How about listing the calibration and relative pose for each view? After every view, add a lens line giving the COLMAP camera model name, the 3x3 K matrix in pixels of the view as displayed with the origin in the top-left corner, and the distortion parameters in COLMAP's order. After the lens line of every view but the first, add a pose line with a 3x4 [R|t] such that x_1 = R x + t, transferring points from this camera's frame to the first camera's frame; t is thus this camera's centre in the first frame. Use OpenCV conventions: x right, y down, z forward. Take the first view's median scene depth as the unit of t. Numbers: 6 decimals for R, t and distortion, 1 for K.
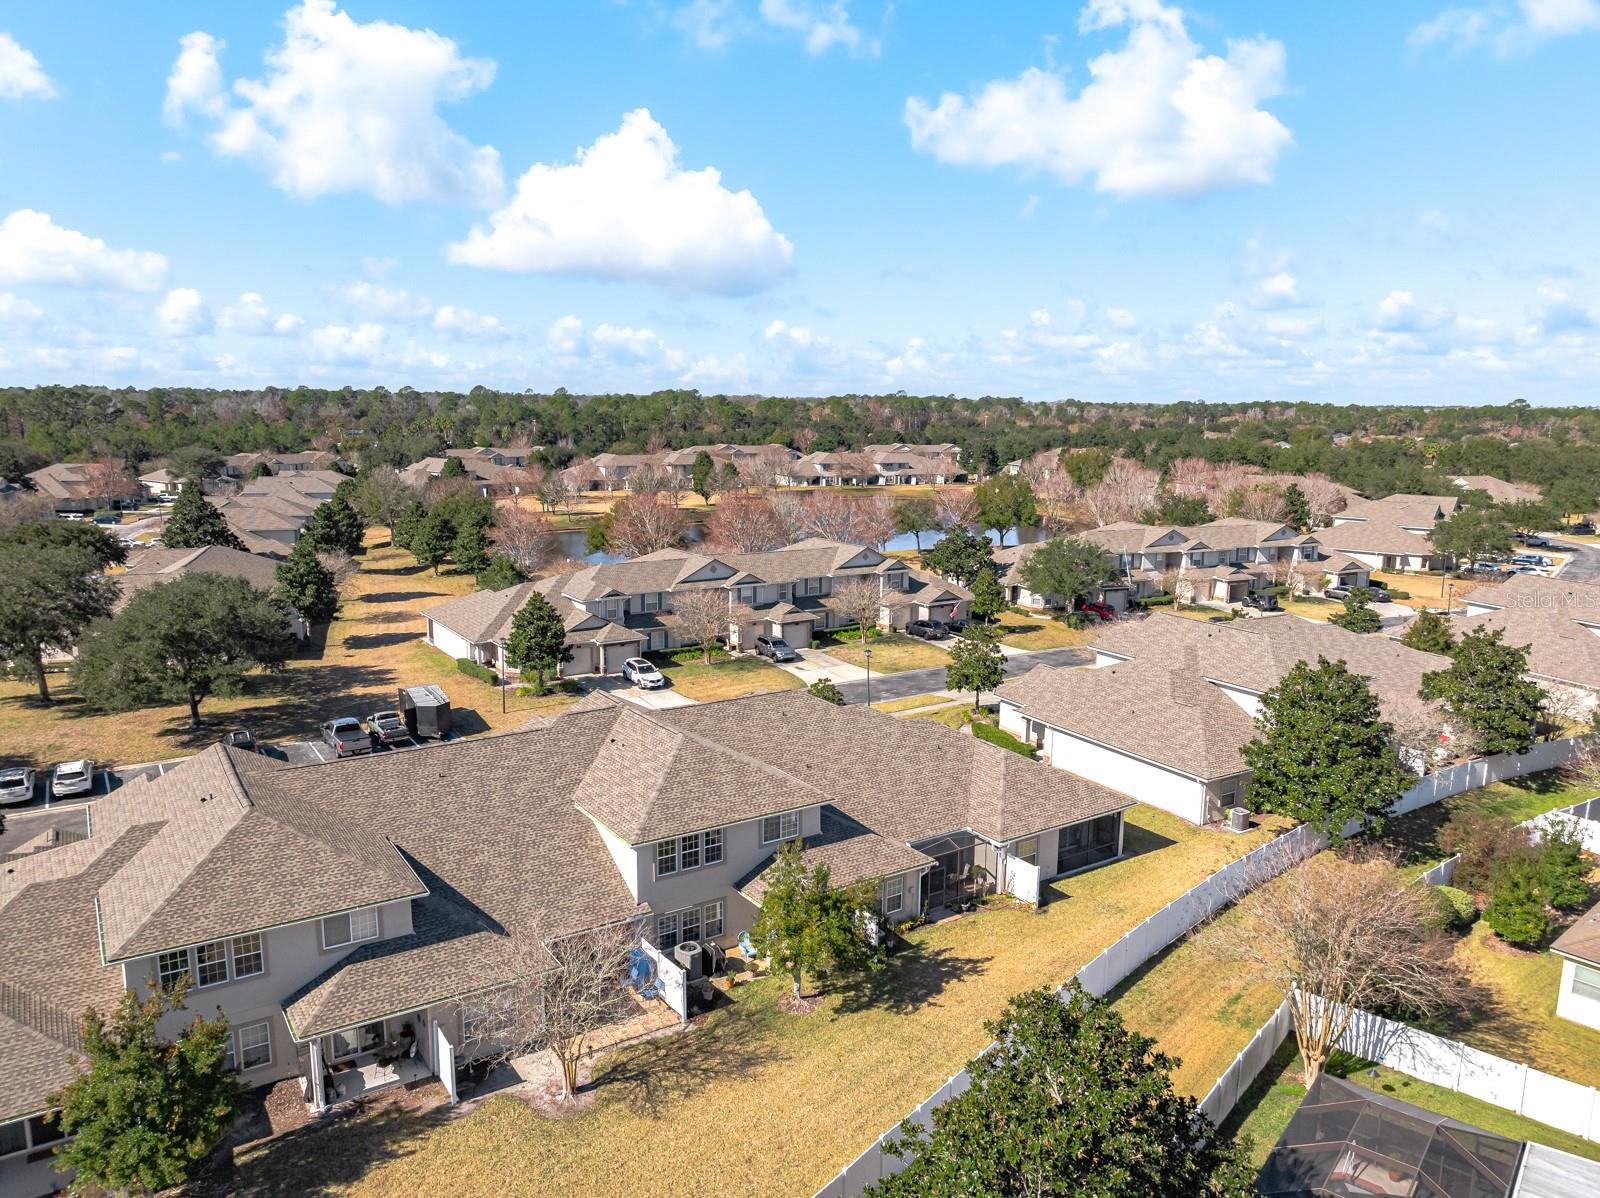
lens RADIAL K [[1127.1, 0, 806.2], [0, 1127.1, 598.9], [0, 0, 1]] dist [-0.031345, 0.019348]
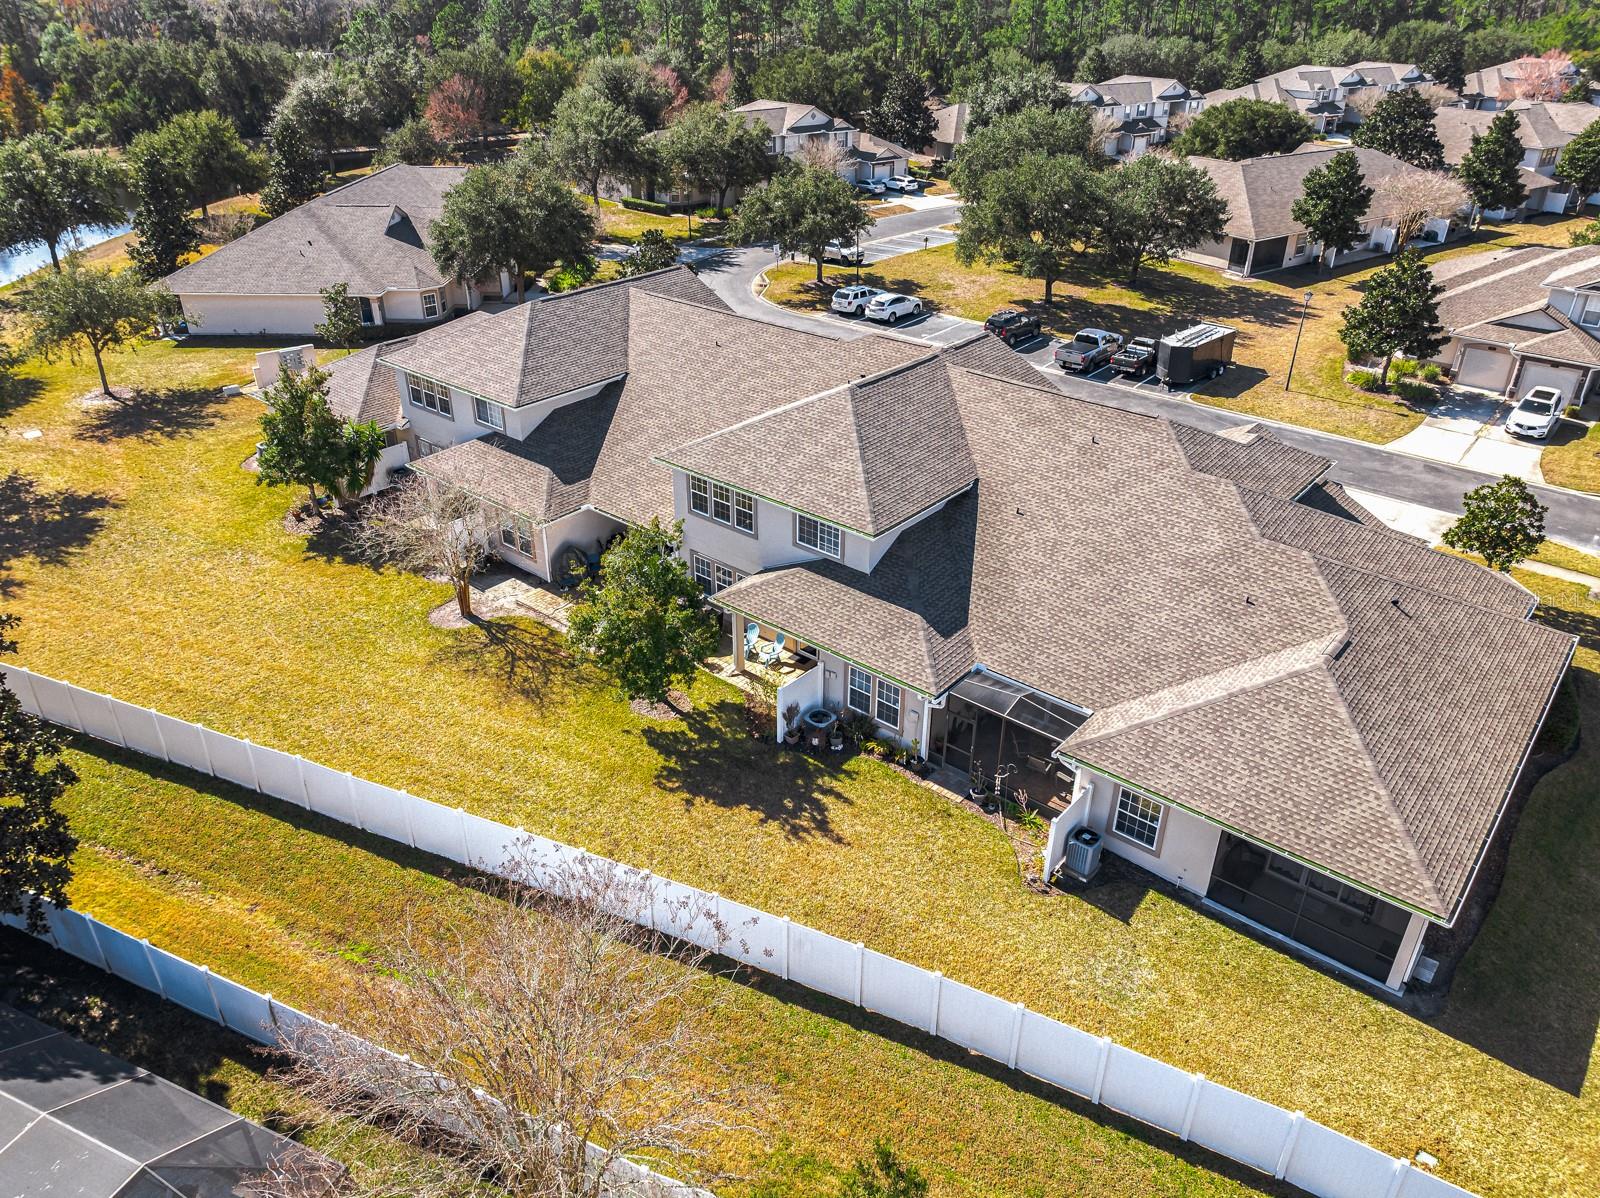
lens RADIAL K [[1127.1, 0, 802.2], [0, 1127.1, 593.0], [0, 0, 1]] dist [-0.031345, 0.019348]
pose [[0.275708, 0.456131, -0.846127, 0.348031], [-0.170223, 0.889500, 0.424045, -0.044488], [0.946049, 0.027118, 0.322886, 0.412510]]
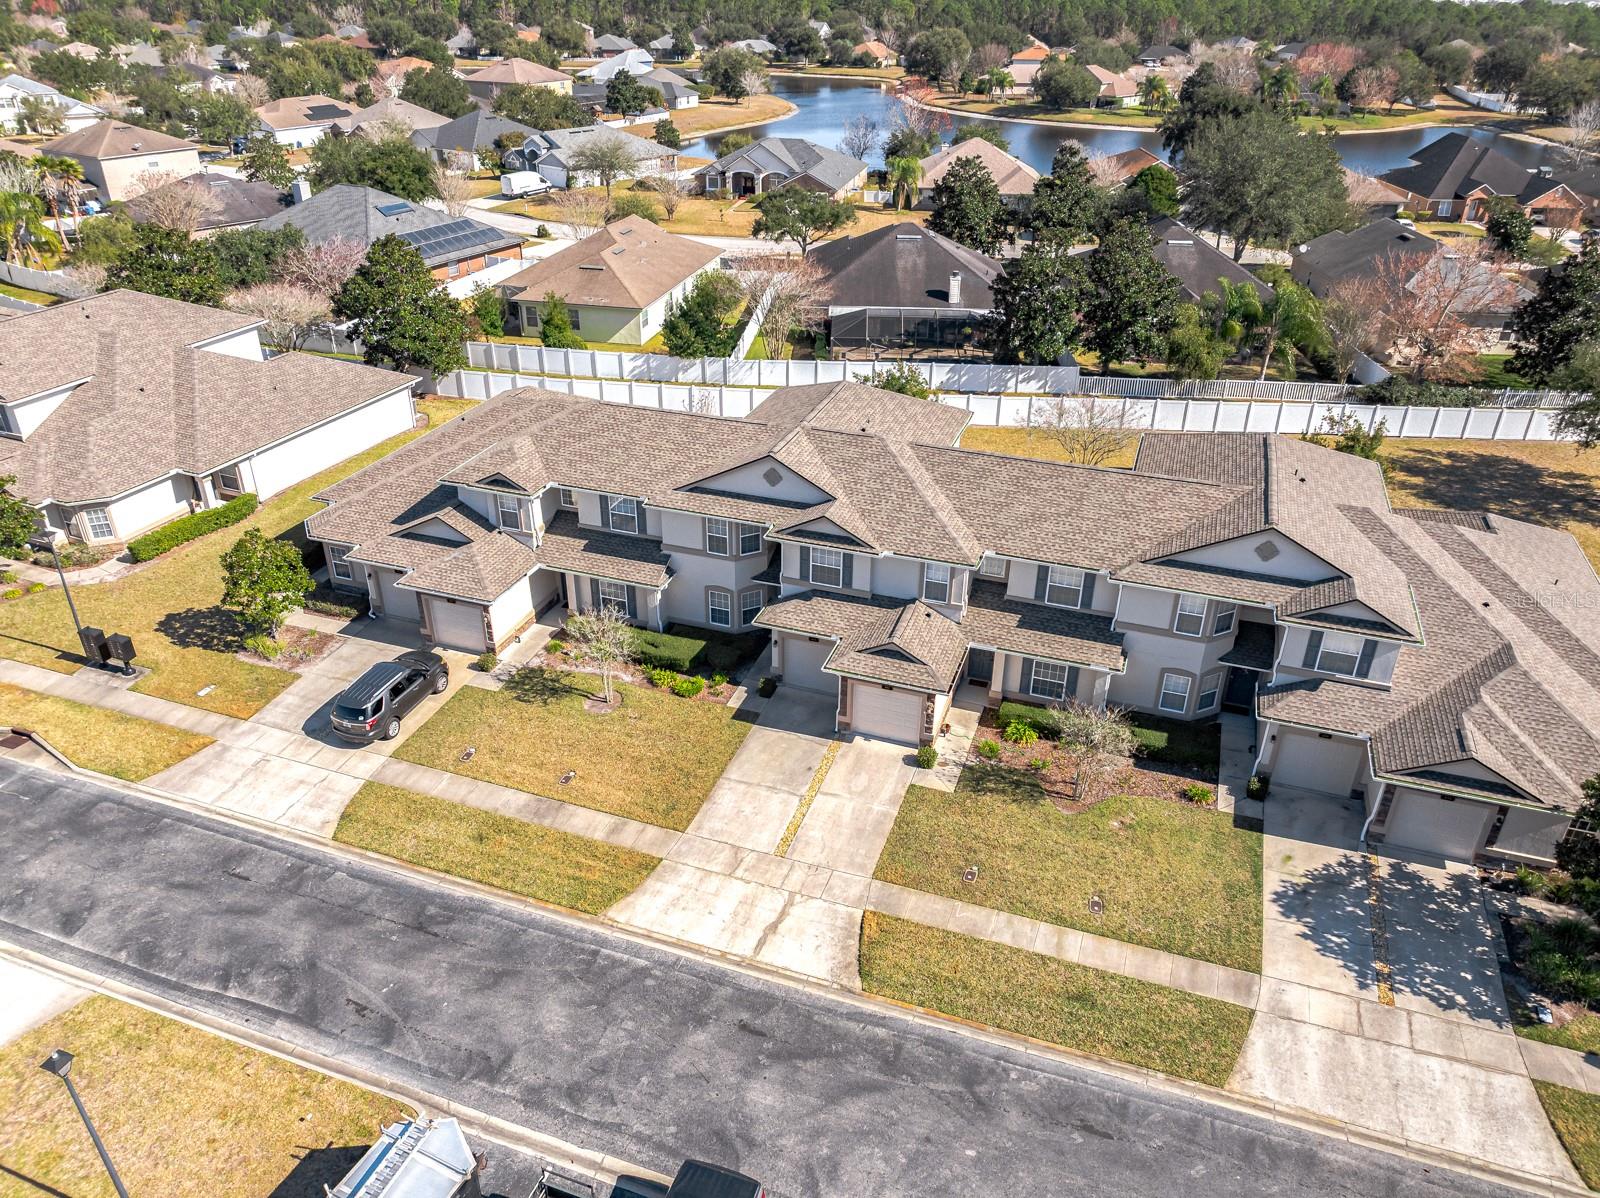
lens RADIAL K [[1127.1, 0, 810.3], [0, 1127.1, 593.7], [0, 0, 1]] dist [-0.031345, 0.019348]
pose [[-0.602719, -0.402264, 0.689140, -0.481848], [0.120260, 0.807977, 0.576811, -0.170636], [-0.788839, 0.430531, -0.438606, 0.877528]]
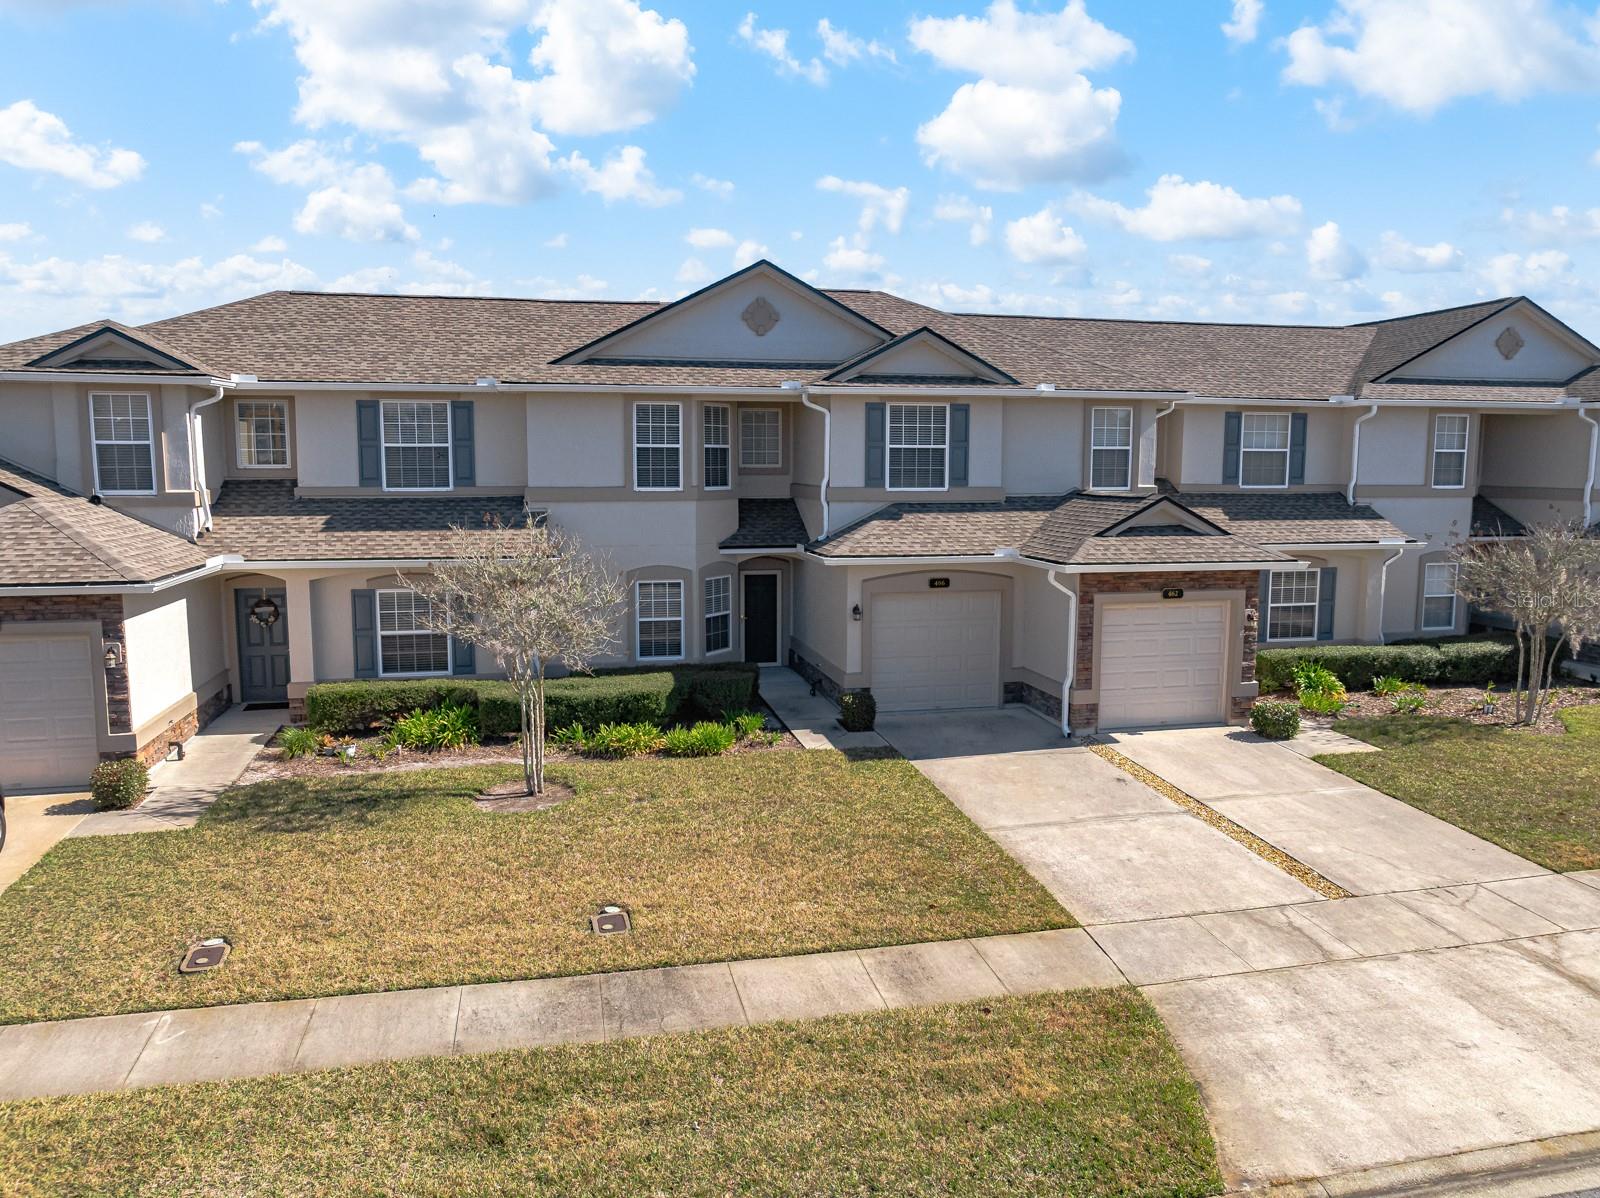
lens RADIAL K [[1127.1, 0, 809.0], [0, 1127.1, 594.7], [0, 0, 1]] dist [-0.031345, 0.019348]
pose [[-0.936959, -0.056520, 0.344837, -0.218833], [0.046898, 0.957565, 0.284375, 0.053792], [-0.346277, 0.282620, -0.894549, 0.892405]]
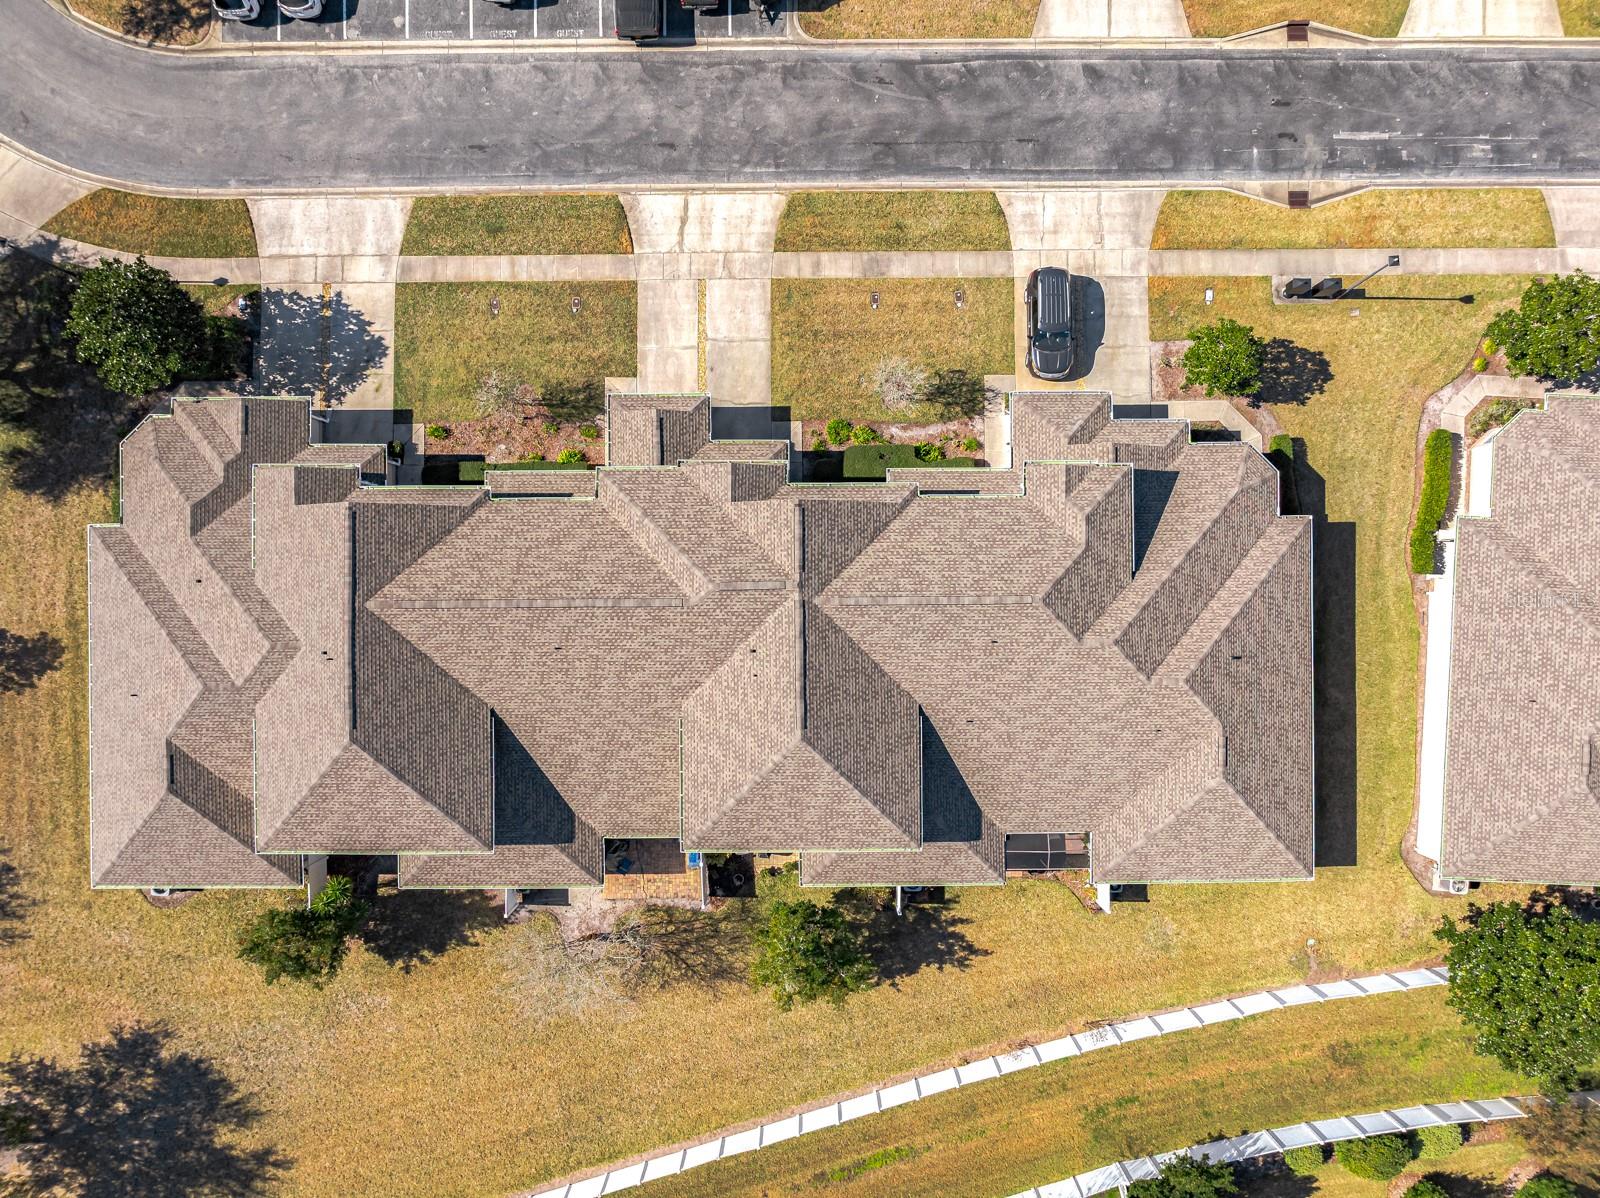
lens RADIAL K [[1127.1, 0, 799.4], [0, 1127.1, 605.1], [0, 0, 1]] dist [-0.031345, 0.019348]
pose [[0.833615, 0.552172, -0.013817, -0.088604], [-0.083817, 0.151184, 0.984946, -0.431820], [0.545949, -0.819908, 0.172310, 0.533868]]
